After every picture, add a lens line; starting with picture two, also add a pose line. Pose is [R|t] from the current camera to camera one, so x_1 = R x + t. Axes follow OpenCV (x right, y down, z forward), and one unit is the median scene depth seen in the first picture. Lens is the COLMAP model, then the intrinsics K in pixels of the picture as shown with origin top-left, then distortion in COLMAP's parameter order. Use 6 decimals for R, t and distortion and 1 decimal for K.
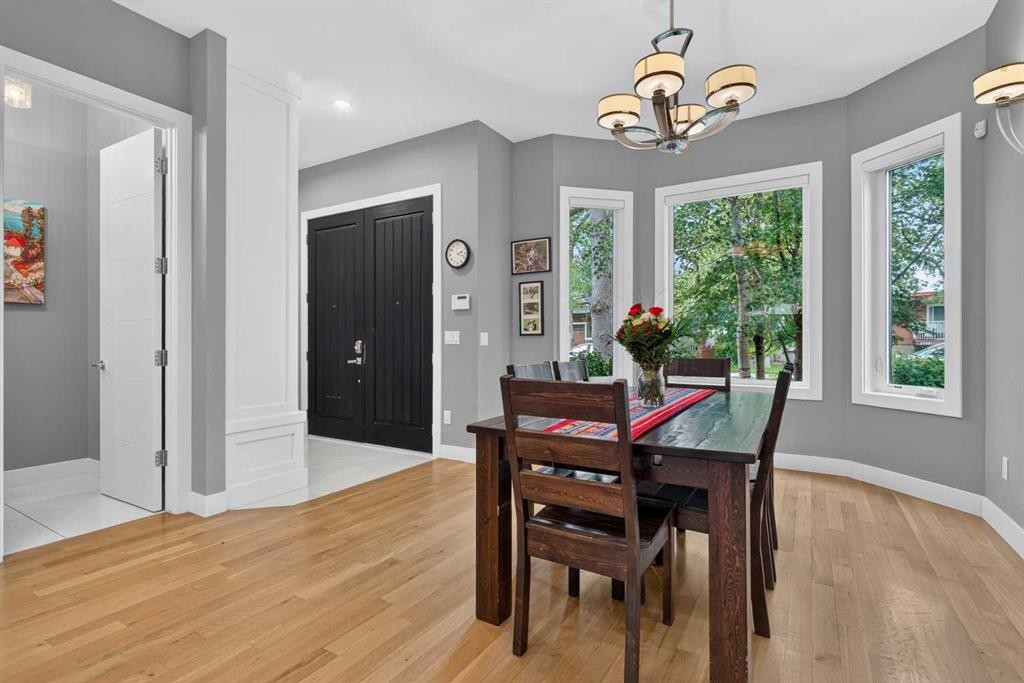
lens RADIAL K [[484.6, 0, 513.7], [0, 484.6, 341.9], [0, 0, 1]] dist [-0.001225, 0.000298]
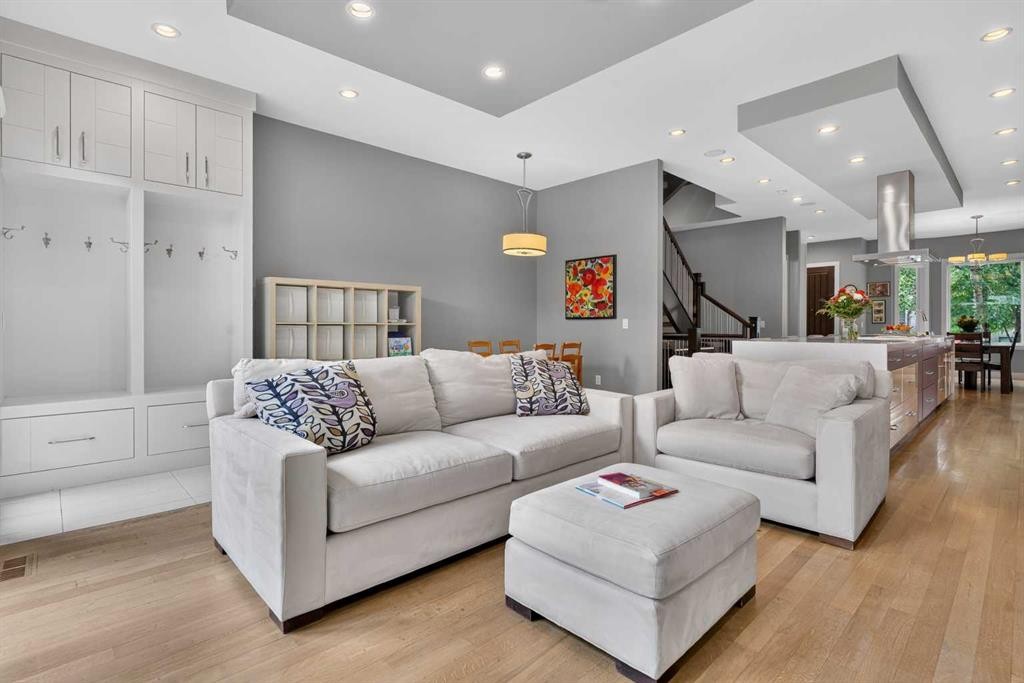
lens RADIAL K [[493.5, 0, 511.0], [0, 493.5, 331.0], [0, 0, 1]] dist [-0.001627, -0.001060]
pose [[0.967892, 0.000948, -0.251366, -1.134907], [0.000770, 0.999977, 0.006738, 0.007700], [0.251367, -0.006715, 0.967869, -1.842631]]
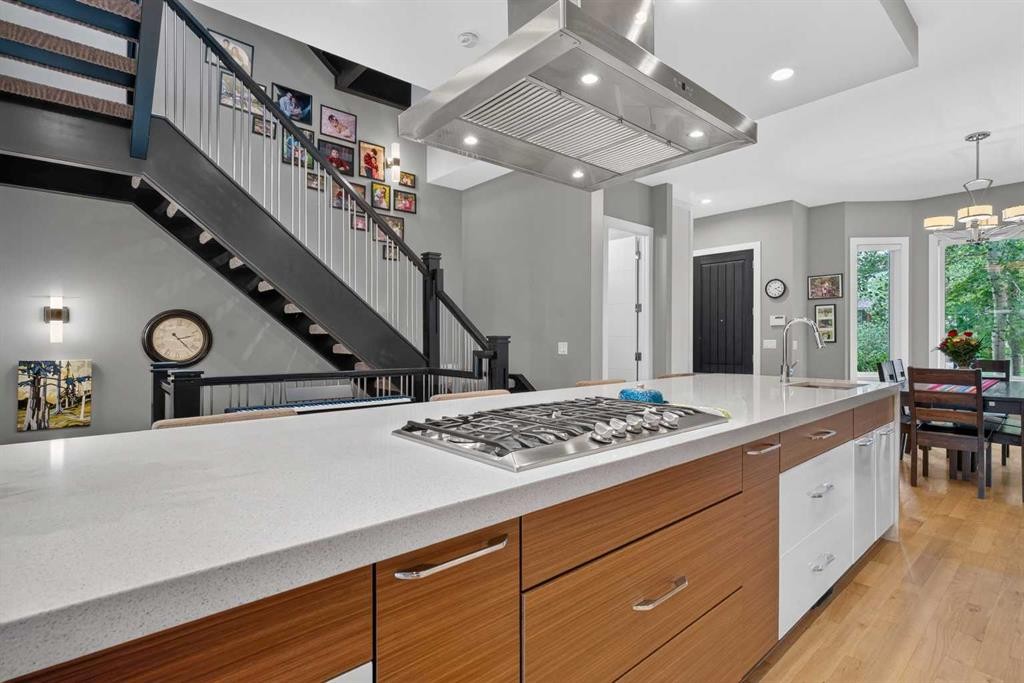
lens RADIAL K [[493.5, 0, 511.0], [0, 493.5, 331.0], [0, 0, 1]] dist [-0.001627, -0.001060]
pose [[0.952798, -0.003565, -0.303583, -0.420112], [-0.001200, 0.999879, -0.015509, -0.023635], [0.303602, 0.015142, 0.952679, -0.688466]]
